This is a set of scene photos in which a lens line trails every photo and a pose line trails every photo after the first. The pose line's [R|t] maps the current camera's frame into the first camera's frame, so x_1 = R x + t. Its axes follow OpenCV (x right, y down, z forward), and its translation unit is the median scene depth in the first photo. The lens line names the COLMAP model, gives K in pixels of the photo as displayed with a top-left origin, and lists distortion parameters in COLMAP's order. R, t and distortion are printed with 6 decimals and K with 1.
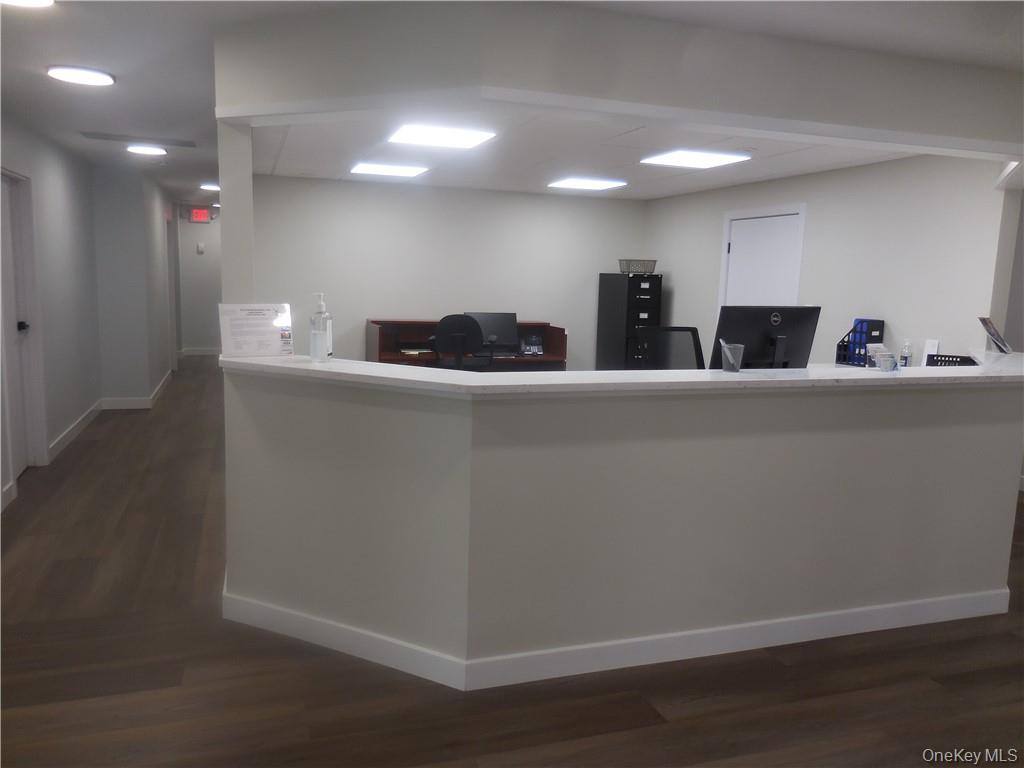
lens RADIAL K [[774.6, 0, 512.0], [0, 774.6, 384.0], [0, 0, 1]] dist [0.004770, 0.011964]
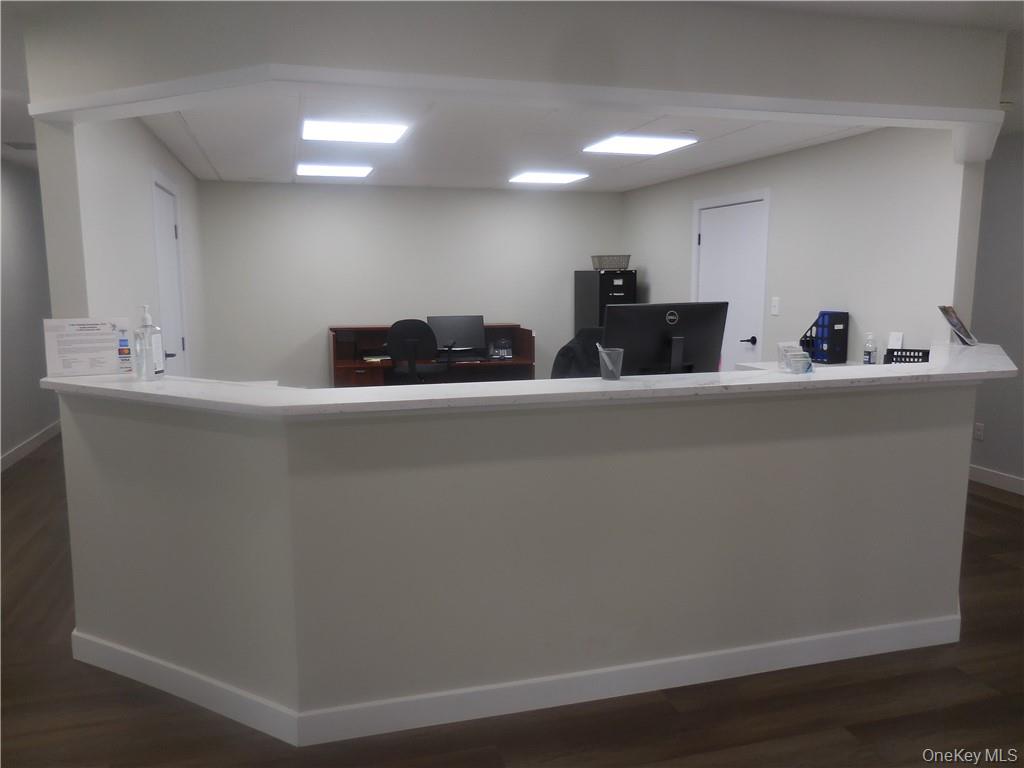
lens RADIAL K [[771.7, 0, 511.5], [0, 771.7, 390.0], [0, 0, 1]] dist [0.007599, 0.006180]
pose [[0.998247, -0.024793, -0.053735, 0.167695], [0.025210, 0.999657, 0.007098, -0.009853], [0.053541, -0.008440, 0.998530, 0.089501]]
